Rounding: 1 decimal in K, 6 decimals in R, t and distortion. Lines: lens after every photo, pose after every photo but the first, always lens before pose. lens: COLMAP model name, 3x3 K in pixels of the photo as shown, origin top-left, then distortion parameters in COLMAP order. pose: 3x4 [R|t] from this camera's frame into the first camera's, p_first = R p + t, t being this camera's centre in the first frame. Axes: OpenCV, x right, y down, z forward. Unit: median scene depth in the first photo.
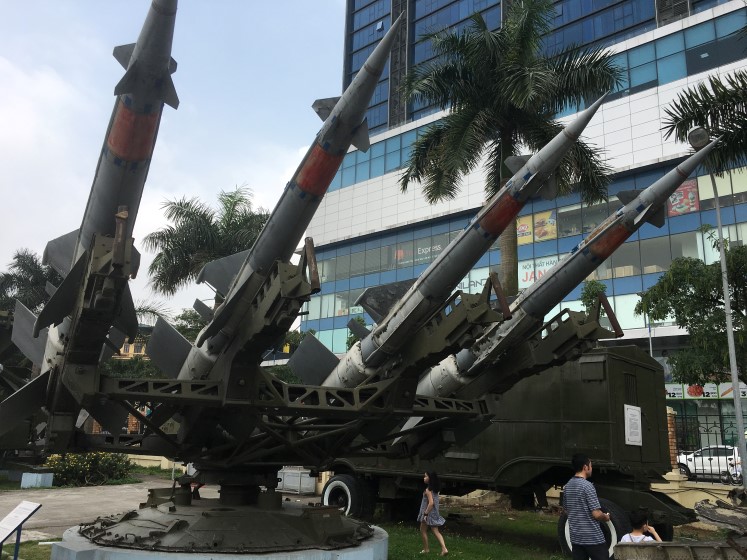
lens RADIAL K [[639.4, 0, 376.8], [0, 639.4, 277.5], [0, 0, 1]] dist [0.043470, -0.058302]
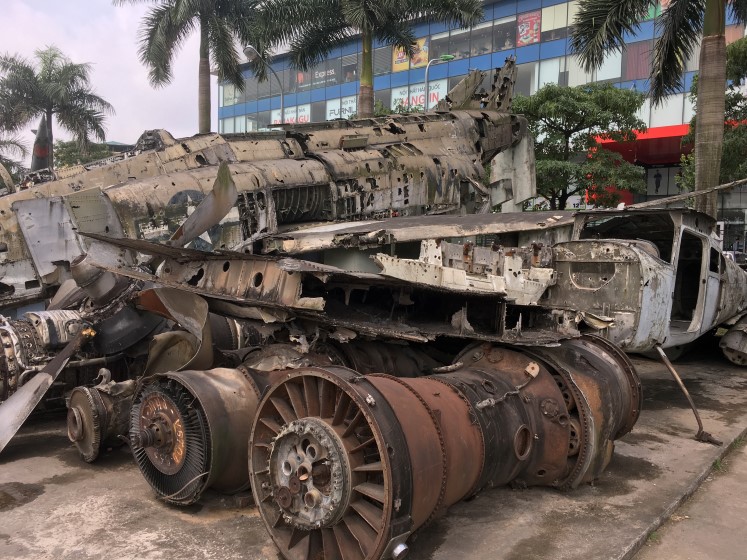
lens RADIAL K [[639.4, 0, 374.2], [0, 639.4, 281.7], [0, 0, 1]] dist [0.043470, -0.058302]
pose [[0.999718, -0.009048, 0.021934, 0.186834], [0.002247, 0.956386, 0.292098, -0.033359], [-0.023620, -0.291967, 0.956137, -0.164327]]
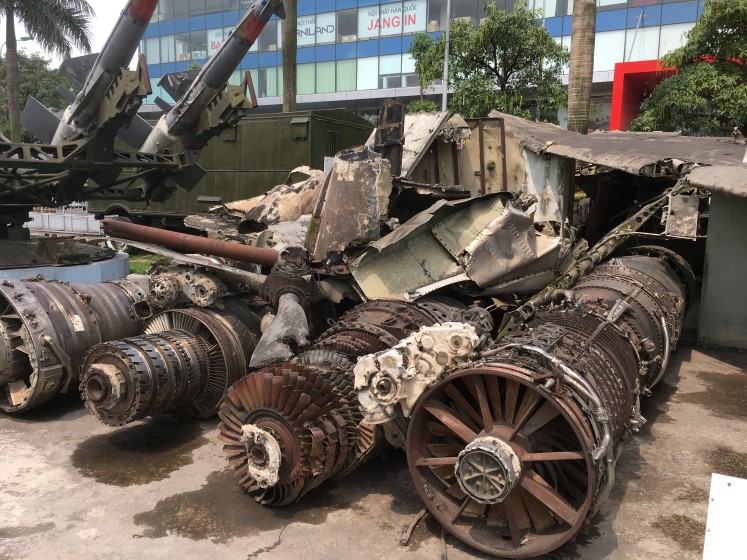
lens RADIAL K [[639.4, 0, 371.5], [0, 639.4, 280.2], [0, 0, 1]] dist [0.043470, -0.058302]
pose [[0.981942, -0.038638, 0.185197, 0.042961], [-0.034437, 0.926062, 0.375797, -0.010109], [-0.186024, -0.375388, 0.908008, -0.046863]]
